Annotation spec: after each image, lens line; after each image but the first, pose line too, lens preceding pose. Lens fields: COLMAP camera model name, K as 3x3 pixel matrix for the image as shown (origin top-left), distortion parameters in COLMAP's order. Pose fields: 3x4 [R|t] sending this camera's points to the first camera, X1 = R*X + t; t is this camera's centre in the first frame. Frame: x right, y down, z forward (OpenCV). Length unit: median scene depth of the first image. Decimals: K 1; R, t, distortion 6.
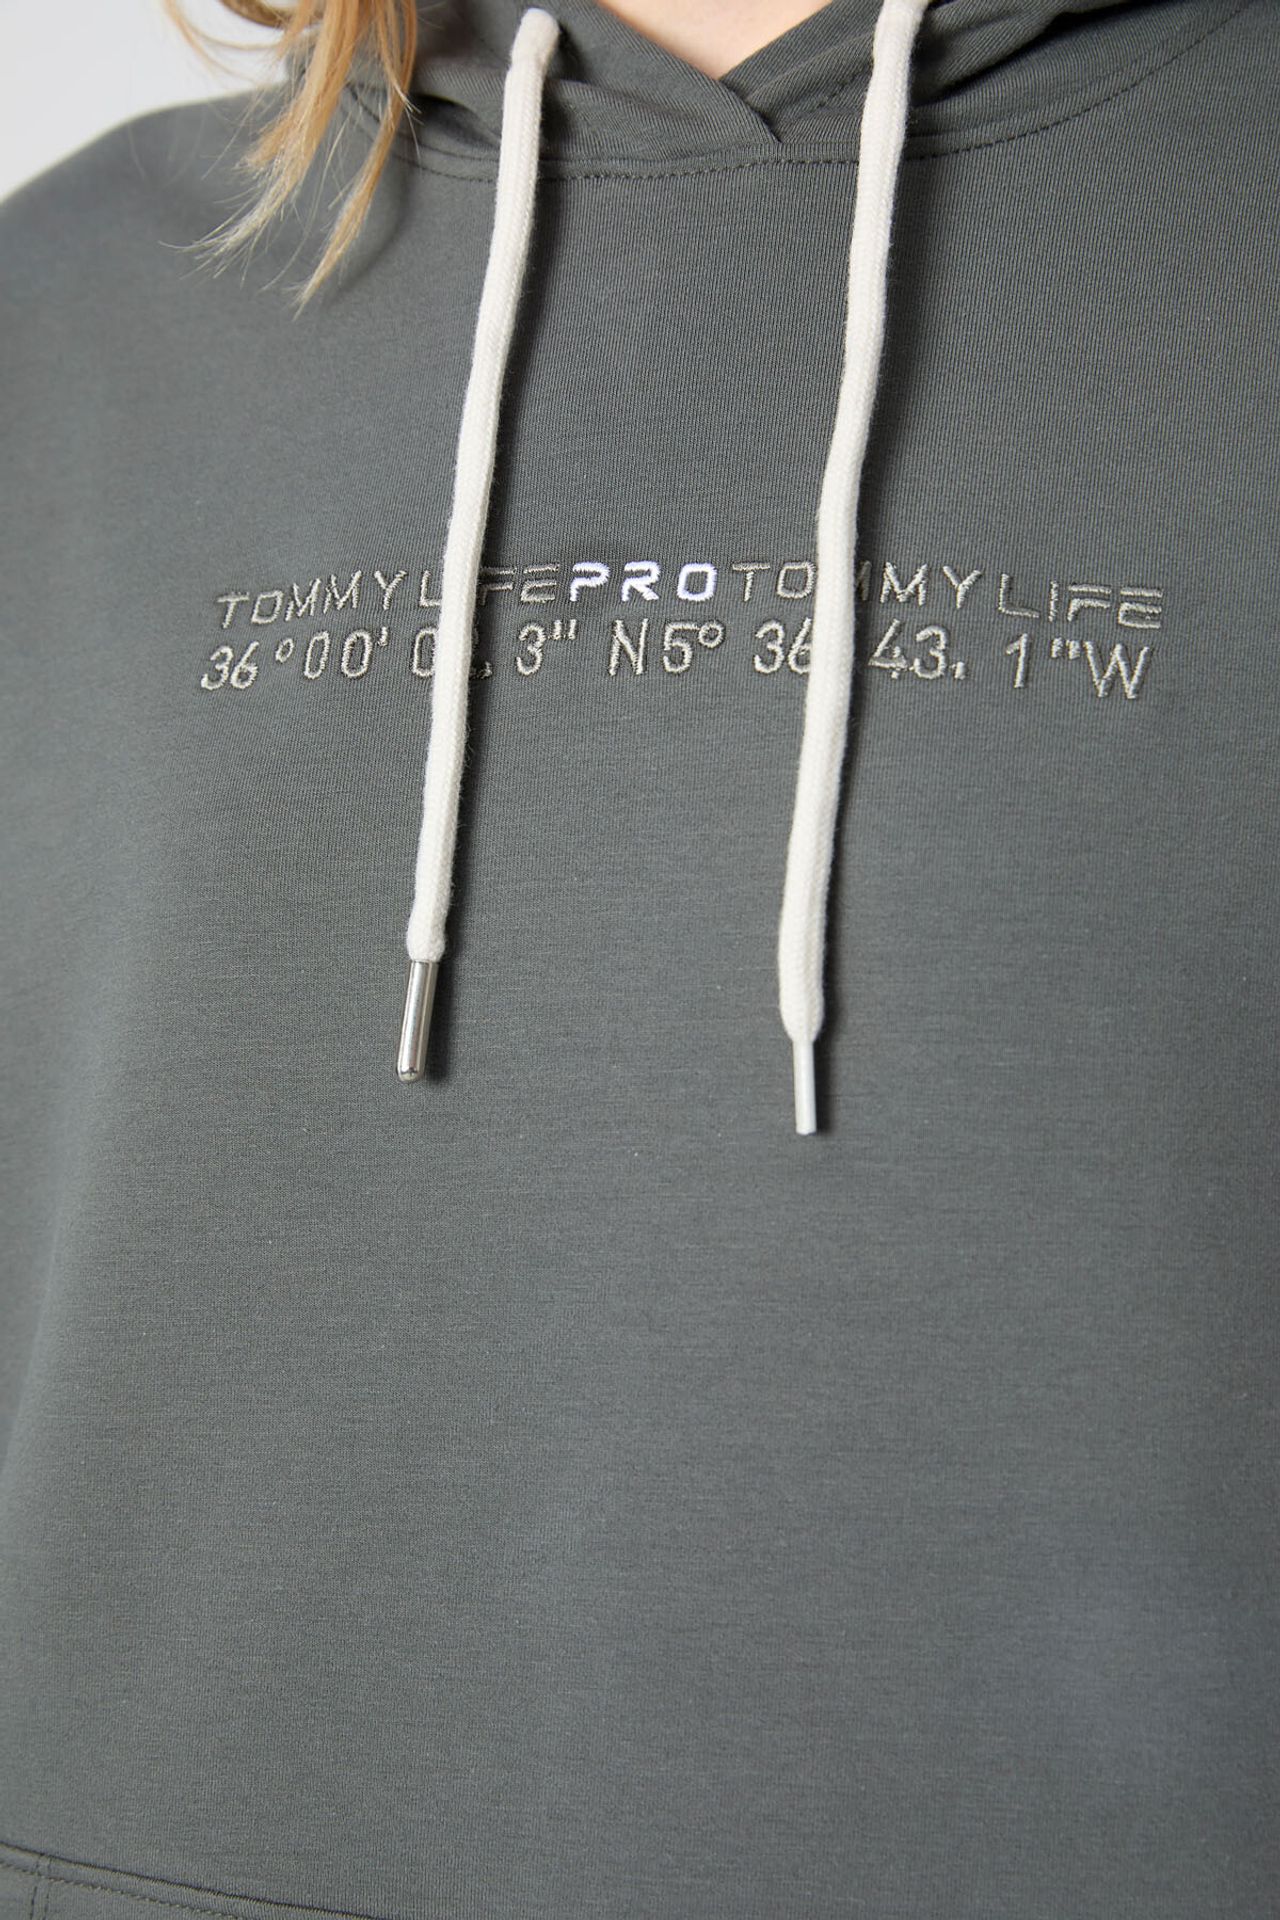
lens RADIAL K [[3881.0, 0, 640.0], [0, 3881.0, 960.0], [0, 0, 1]] dist [0.022530, 0.019457]
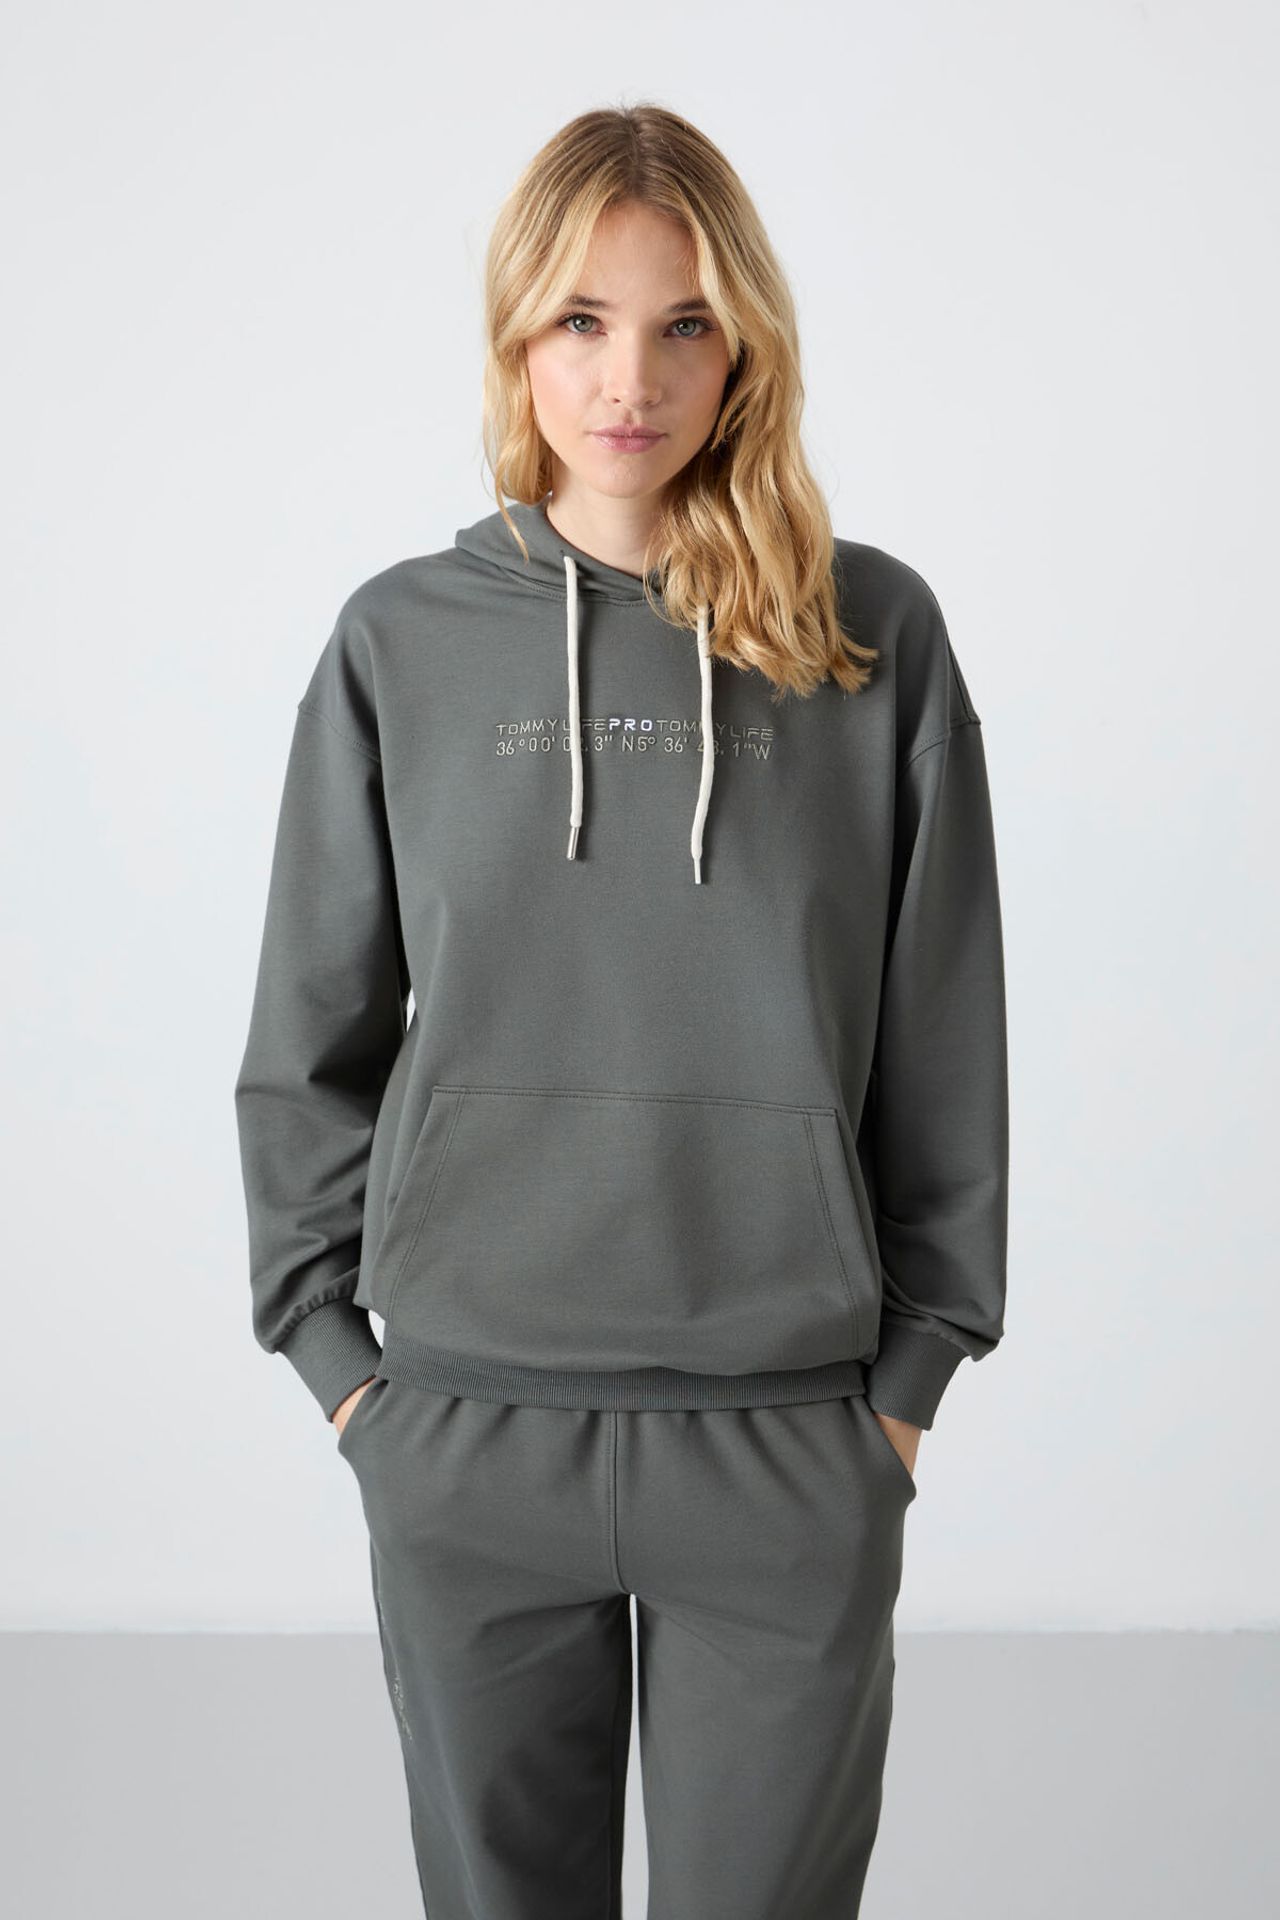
lens RADIAL K [[2712.2, 0, 640.0], [0, 2712.2, 960.0], [0, 0, 1]] dist [0.000040, -0.000178]
pose [[0.993376, -0.108728, -0.037184, 0.071138], [0.112063, 0.988229, 0.104137, -0.135573], [0.025424, -0.107614, 0.993868, -1.289010]]
